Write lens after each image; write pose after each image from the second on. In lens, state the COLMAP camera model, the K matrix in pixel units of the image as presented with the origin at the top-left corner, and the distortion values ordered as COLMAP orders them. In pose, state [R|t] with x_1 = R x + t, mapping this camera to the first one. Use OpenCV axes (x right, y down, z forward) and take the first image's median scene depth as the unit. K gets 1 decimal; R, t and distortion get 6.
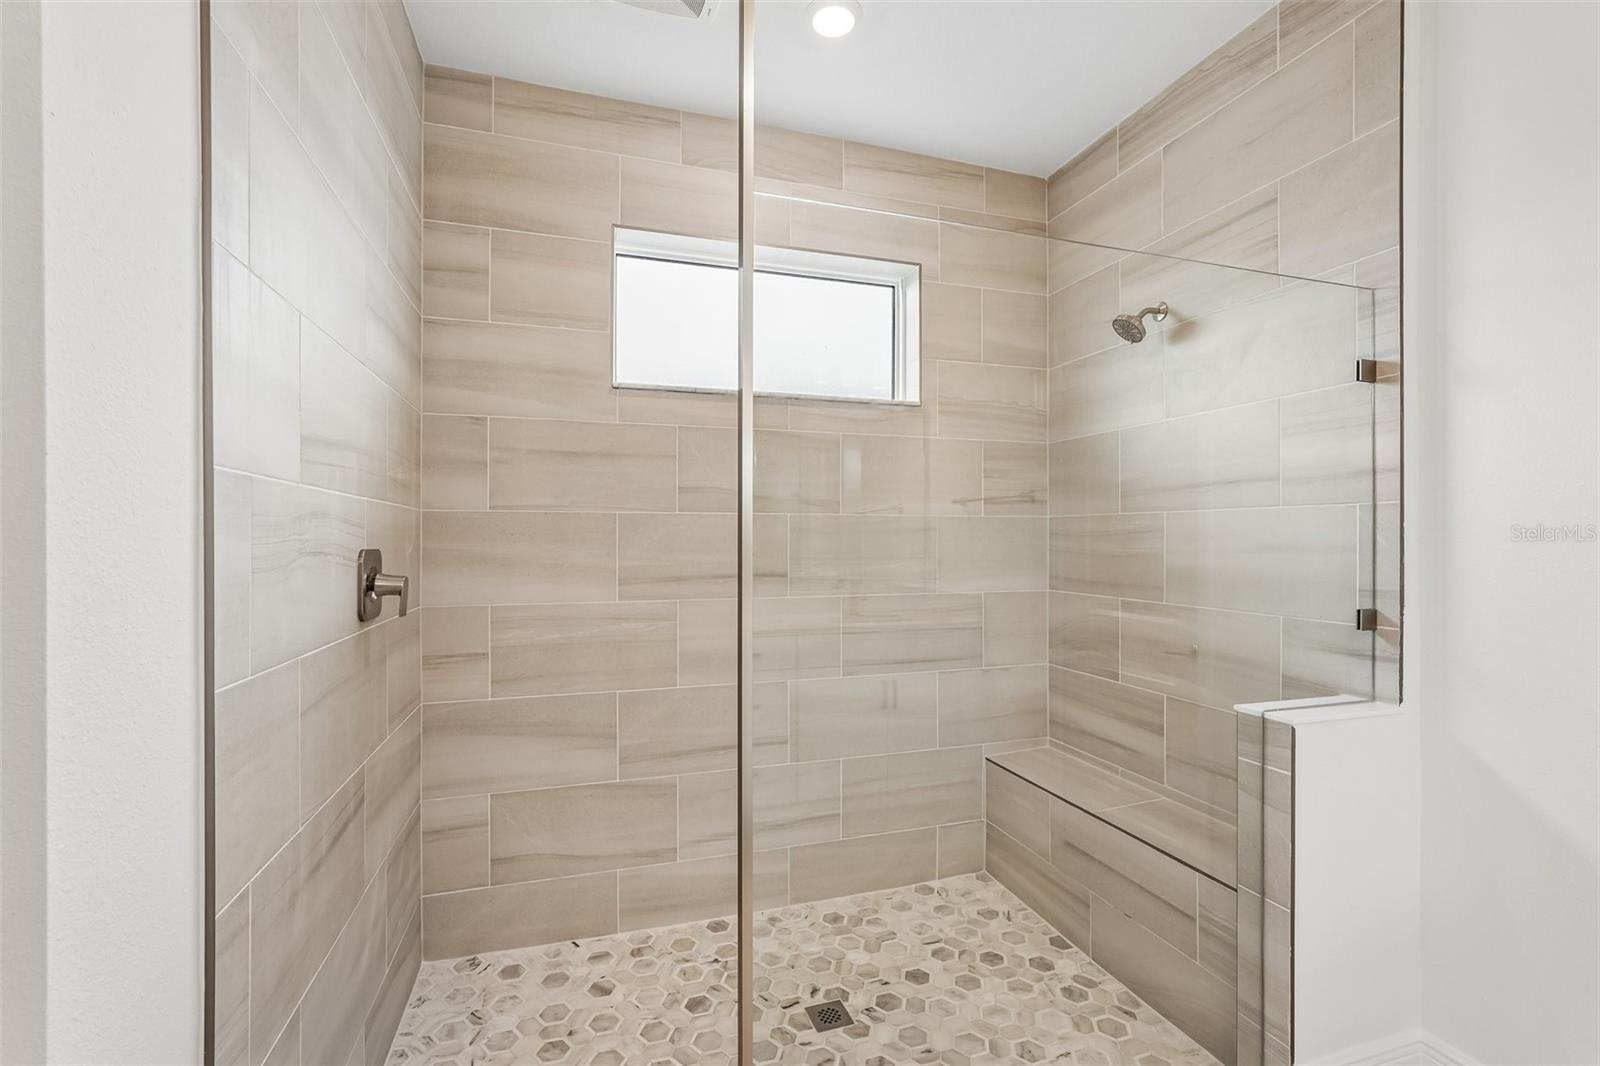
lens RADIAL K [[712.4, 0, 800.0], [0, 712.4, 536.1], [0, 0, 1]] dist [-0.005992, 0.005581]
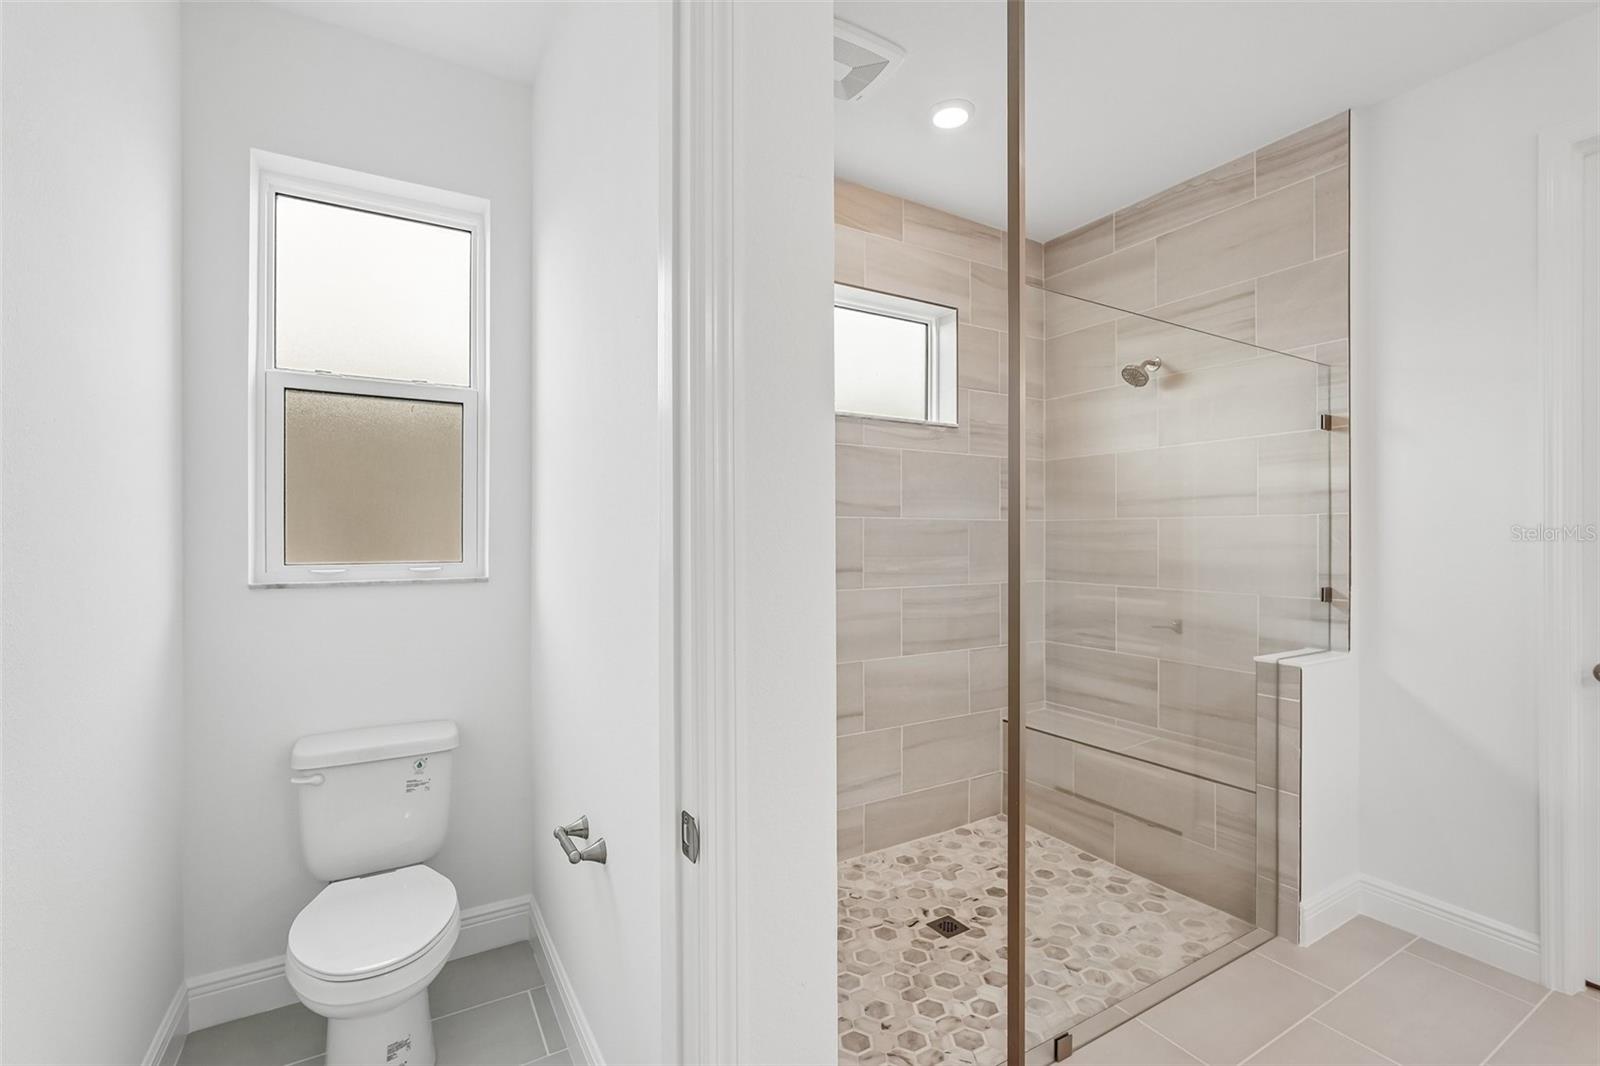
lens RADIAL K [[712.4, 0, 804.6], [0, 712.4, 535.3], [0, 0, 1]] dist [-0.005992, 0.005581]
pose [[0.974722, 0.000351, 0.223423, -0.414063], [-0.000196, 1.000000, -0.000717, -0.001368], [-0.223423, 0.000655, 0.974721, -0.125399]]
